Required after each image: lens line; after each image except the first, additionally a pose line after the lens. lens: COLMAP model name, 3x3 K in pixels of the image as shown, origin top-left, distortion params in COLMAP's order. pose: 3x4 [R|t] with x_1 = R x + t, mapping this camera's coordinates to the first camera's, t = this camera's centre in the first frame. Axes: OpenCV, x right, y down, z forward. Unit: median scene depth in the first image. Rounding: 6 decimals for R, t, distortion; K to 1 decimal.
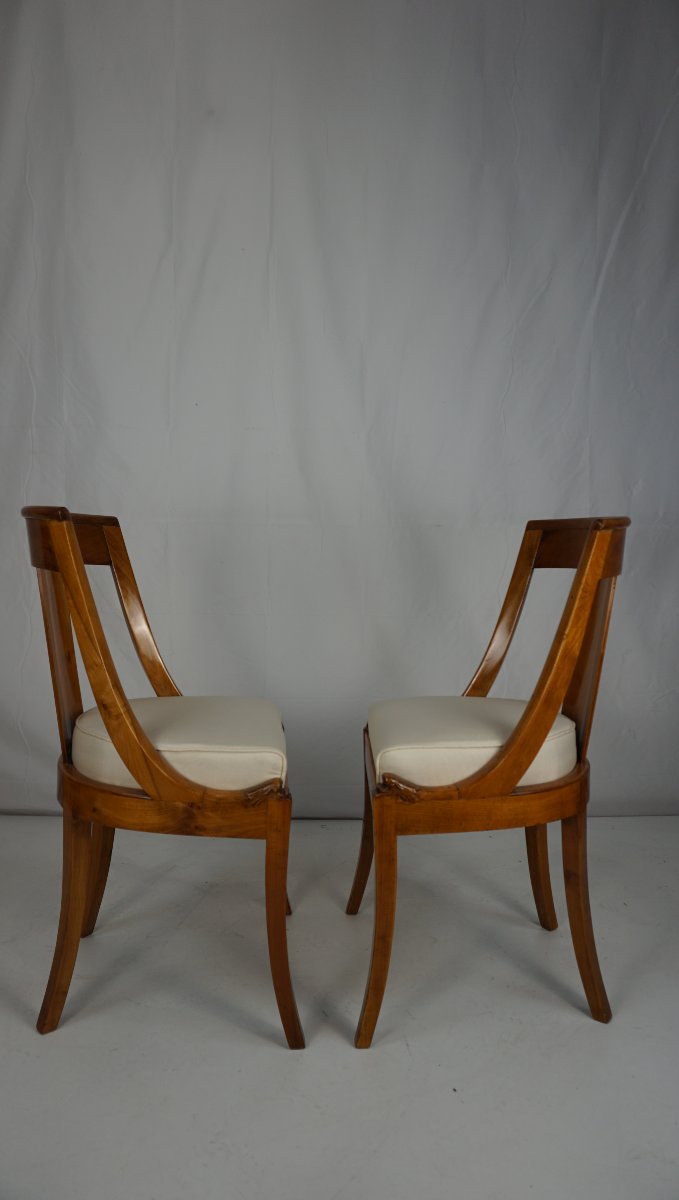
lens RADIAL K [[820.8, 0, 337.2], [0, 820.8, 606.5], [0, 0, 1]] dist [-0.001461, 0.005309]
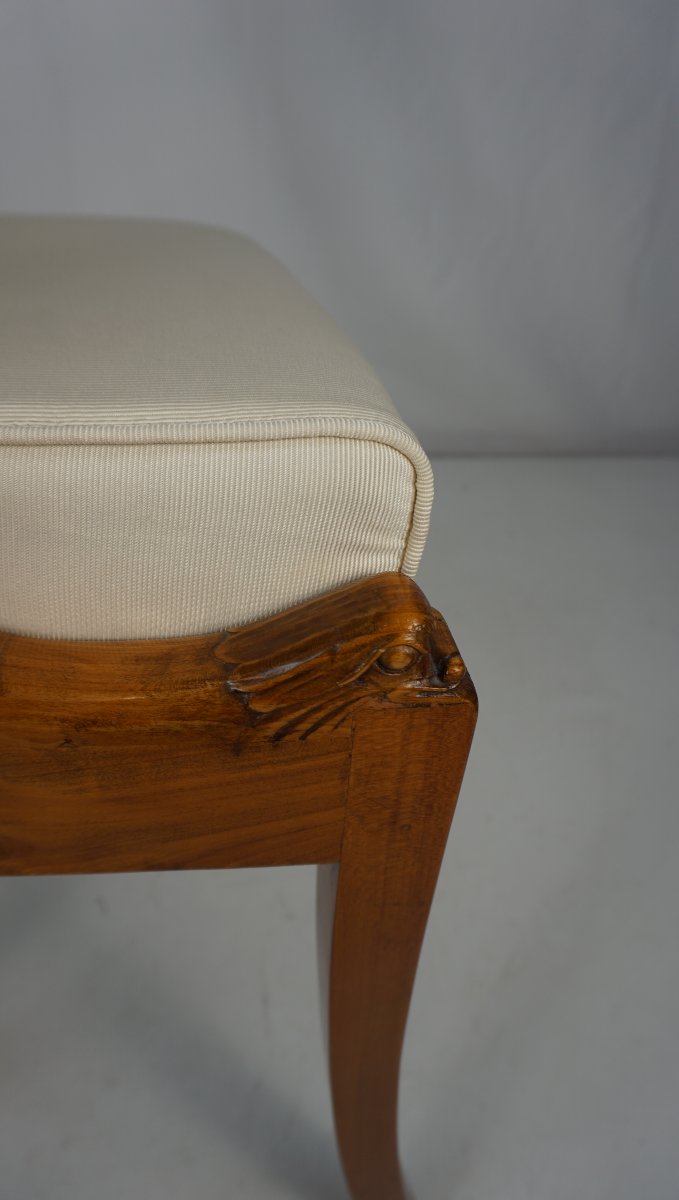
lens RADIAL K [[820.8, 0, 337.2], [0, 820.8, 606.5], [0, 0, 1]] dist [-0.001461, 0.005309]
pose [[0.997988, -0.025495, 0.058052, -0.098188], [-0.003086, 0.894978, 0.446099, 0.135187], [-0.063328, -0.445381, 0.893099, 0.847809]]
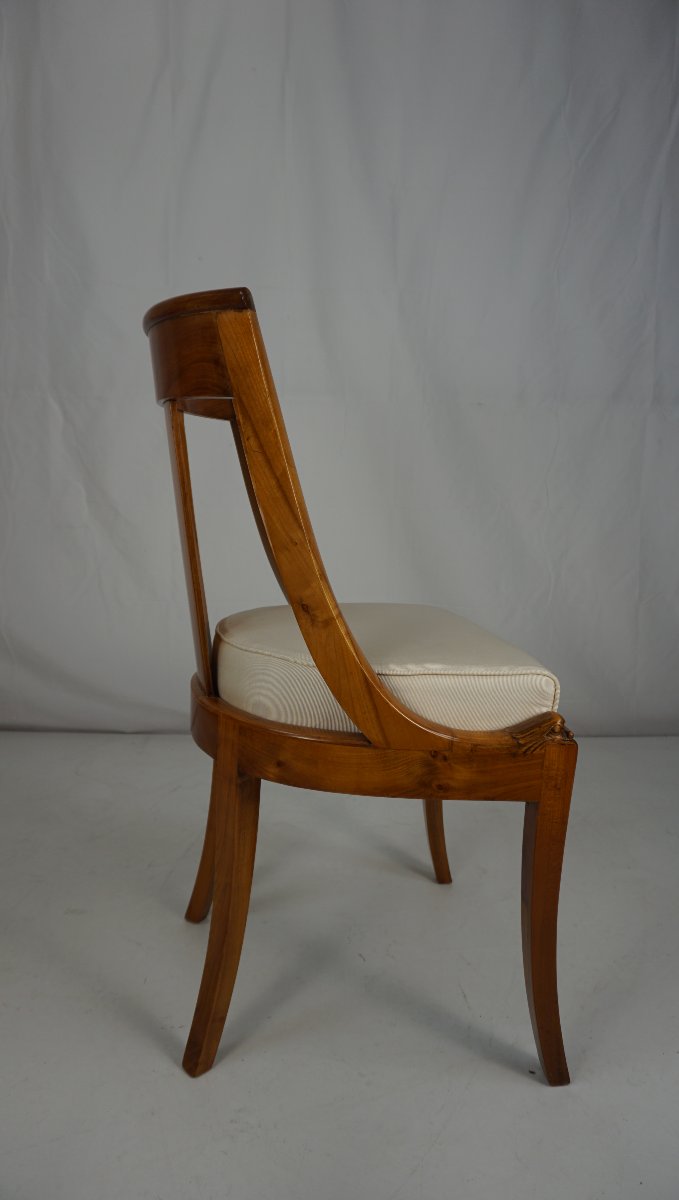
lens RADIAL K [[908.1, 0, 339.5], [0, 908.1, 600.0], [0, 0, 1]] dist [-0.010863, -0.001319]
pose [[0.998976, -0.011965, 0.043623, -0.282672], [0.007930, 0.995771, 0.091531, 0.049086], [-0.044534, -0.091092, 0.994846, 0.281069]]
